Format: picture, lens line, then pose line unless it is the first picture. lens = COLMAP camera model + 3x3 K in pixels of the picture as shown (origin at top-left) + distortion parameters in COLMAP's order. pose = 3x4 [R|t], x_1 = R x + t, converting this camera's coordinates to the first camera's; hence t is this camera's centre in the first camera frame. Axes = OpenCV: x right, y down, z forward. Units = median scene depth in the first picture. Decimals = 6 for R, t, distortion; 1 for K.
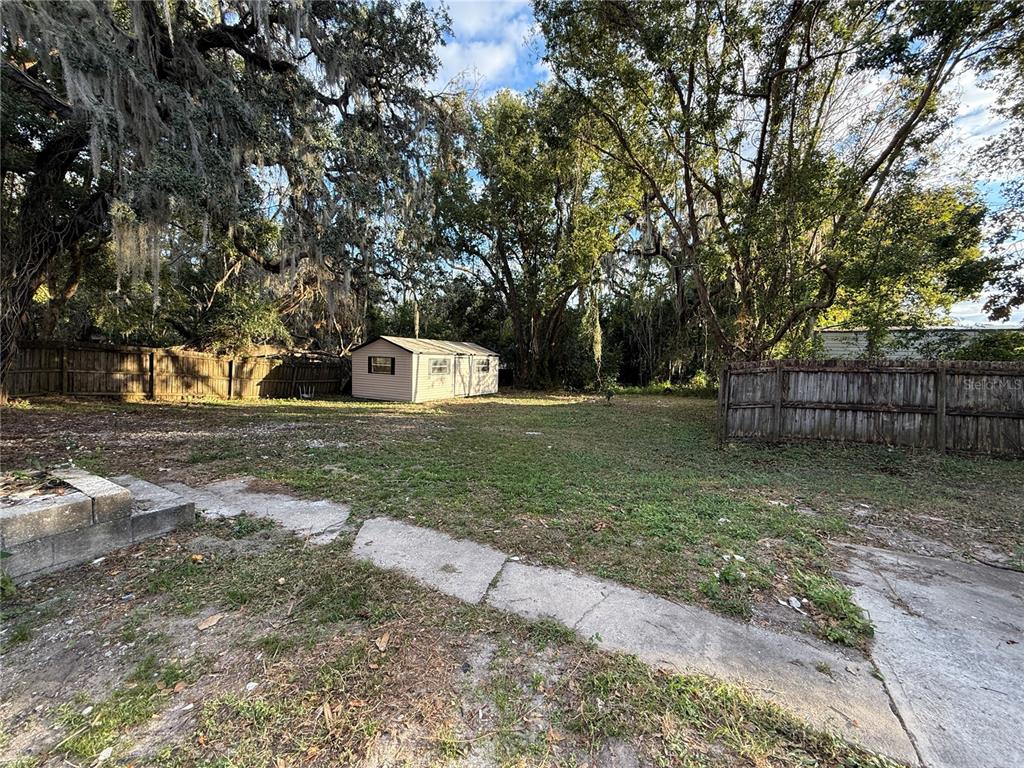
lens RADIAL K [[408.6, 0, 509.0], [0, 408.6, 382.6], [0, 0, 1]] dist [0.000140, -0.000085]
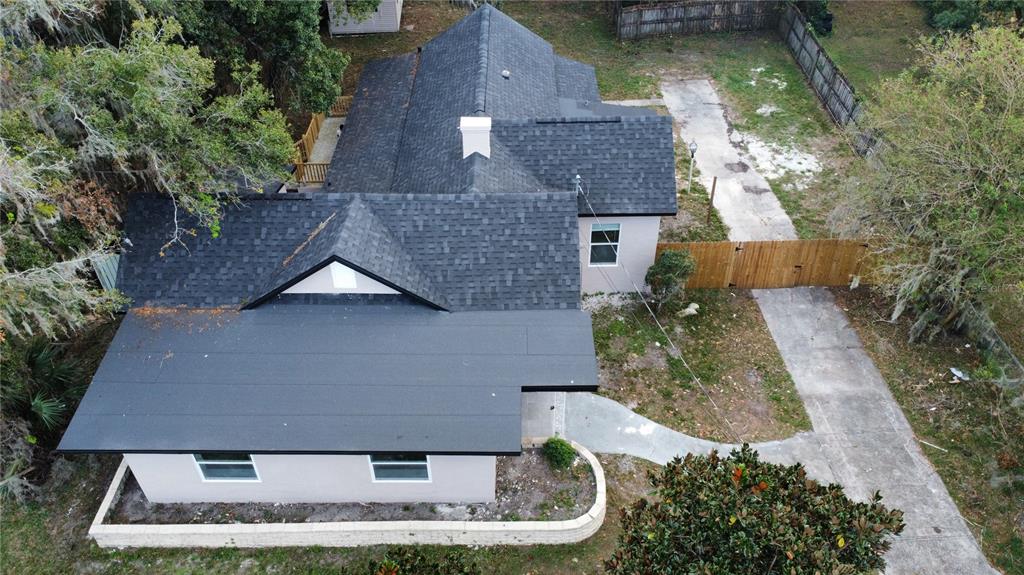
lens RADIAL K [[778.0, 0, 512.0], [0, 778.0, 287.5], [0, 0, 1]] dist [0.000037, 0.009369]
pose [[0.848626, -0.368212, 0.379807, -1.134914], [0.073136, 0.792753, 0.605139, -0.754205], [-0.523912, -0.485759, 0.699681, -1.282342]]
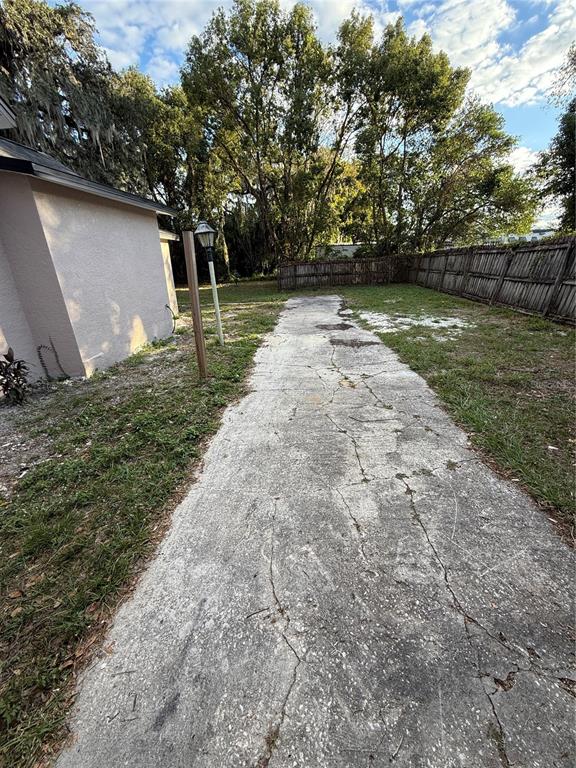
lens RADIAL K [[306.4, 0, 288.0], [0, 306.4, 384.0], [0, 0, 1]] dist [0.000140, -0.000085]
pose [[0.898733, -0.208533, 0.385737, -0.227554], [0.073694, 0.938999, 0.335931, 0.016962], [-0.432260, -0.273486, 0.859277, -0.593908]]
